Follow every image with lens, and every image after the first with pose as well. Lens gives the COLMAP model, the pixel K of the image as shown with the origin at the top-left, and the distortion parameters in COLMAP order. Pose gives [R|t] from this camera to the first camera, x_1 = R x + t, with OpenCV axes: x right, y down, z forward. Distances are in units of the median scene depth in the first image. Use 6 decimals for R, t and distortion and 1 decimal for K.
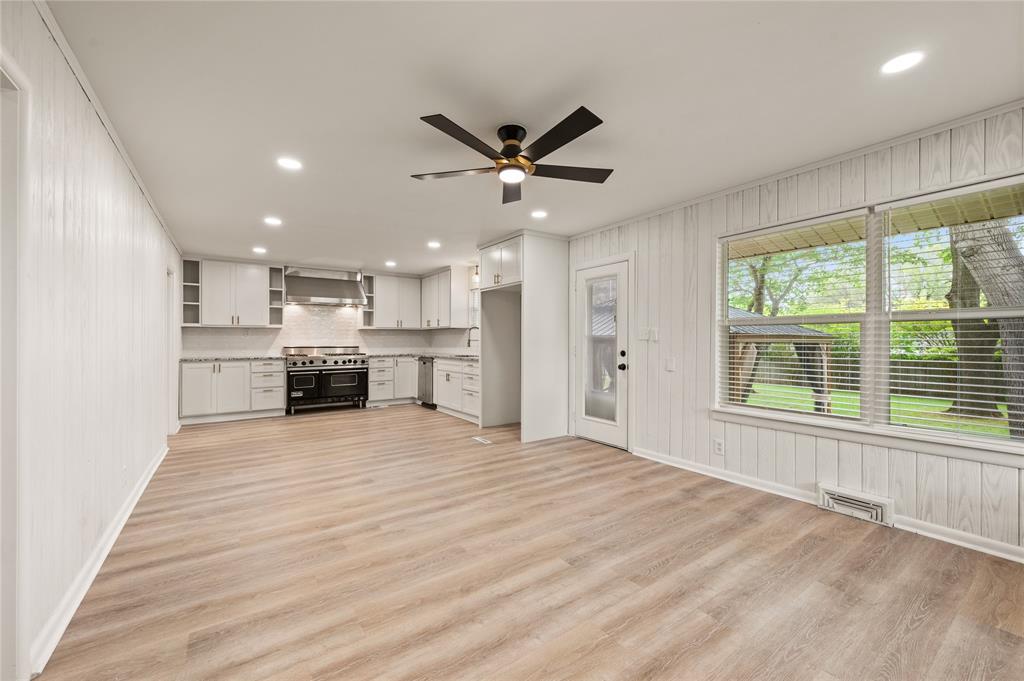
lens RADIAL K [[406.3, 0, 513.1], [0, 406.3, 341.5], [0, 0, 1]] dist [0.000339, 0.000745]
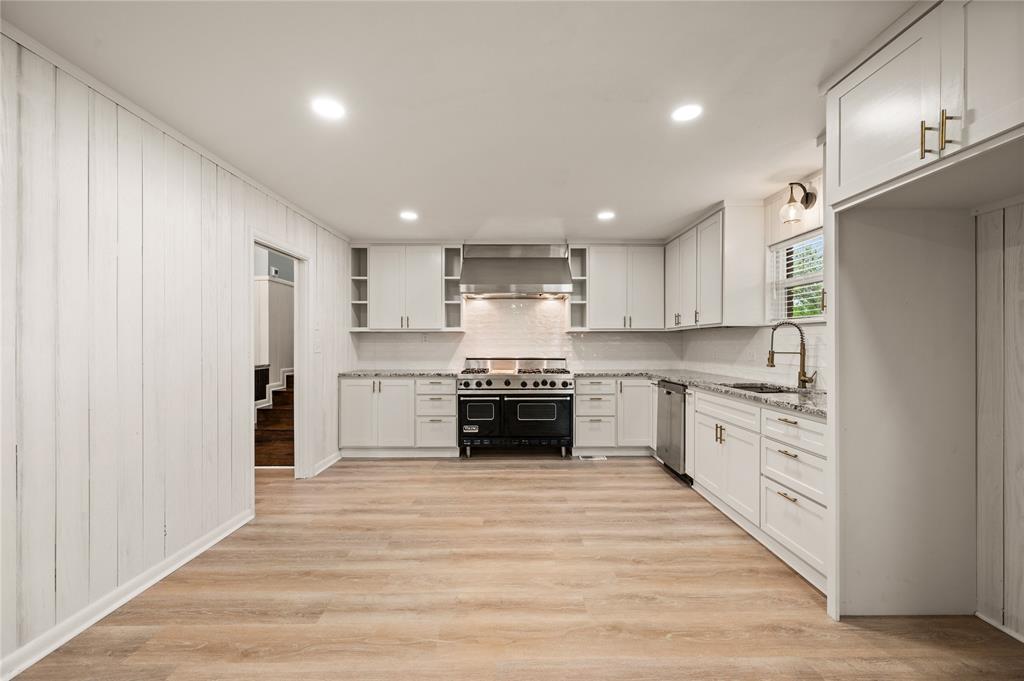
lens RADIAL K [[406.3, 0, 513.3], [0, 406.3, 343.5], [0, 0, 1]] dist [0.000339, 0.000745]
pose [[0.823847, -0.000174, -0.566813, -0.135116], [-0.002020, 0.999993, -0.003242, -0.015763], [0.566809, 0.003816, 0.823840, 0.714055]]
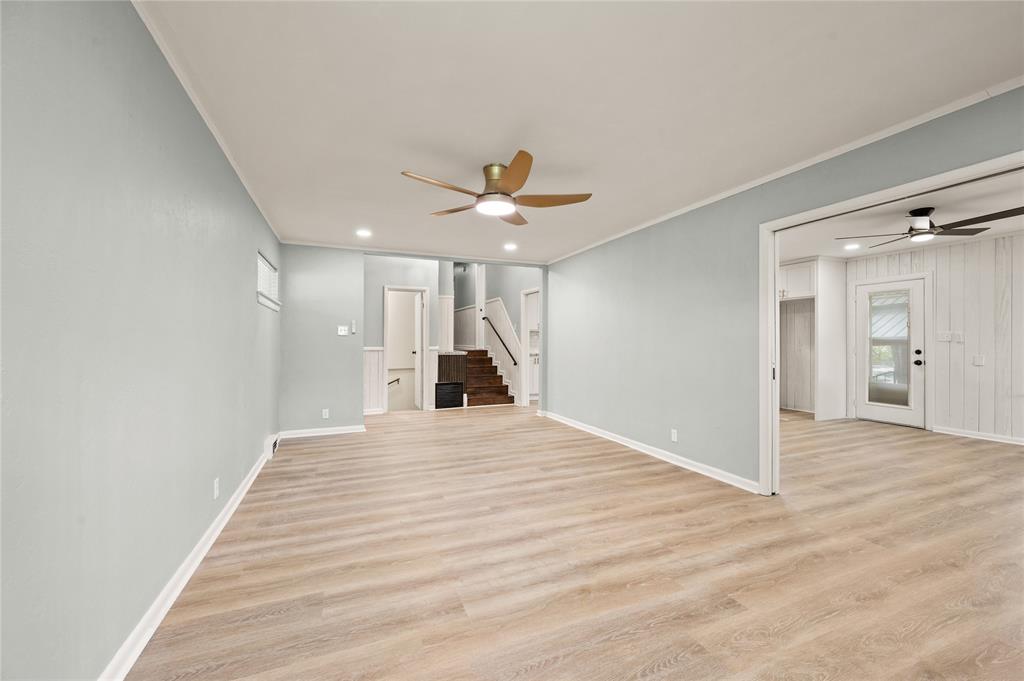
lens RADIAL K [[406.3, 0, 515.2], [0, 406.3, 339.1], [0, 0, 1]] dist [0.000339, 0.000745]
pose [[0.978839, 0.003983, -0.204591, -0.692797], [-0.004896, 0.999980, -0.003956, 0.000235], [0.204571, 0.004874, 0.978840, -0.492310]]
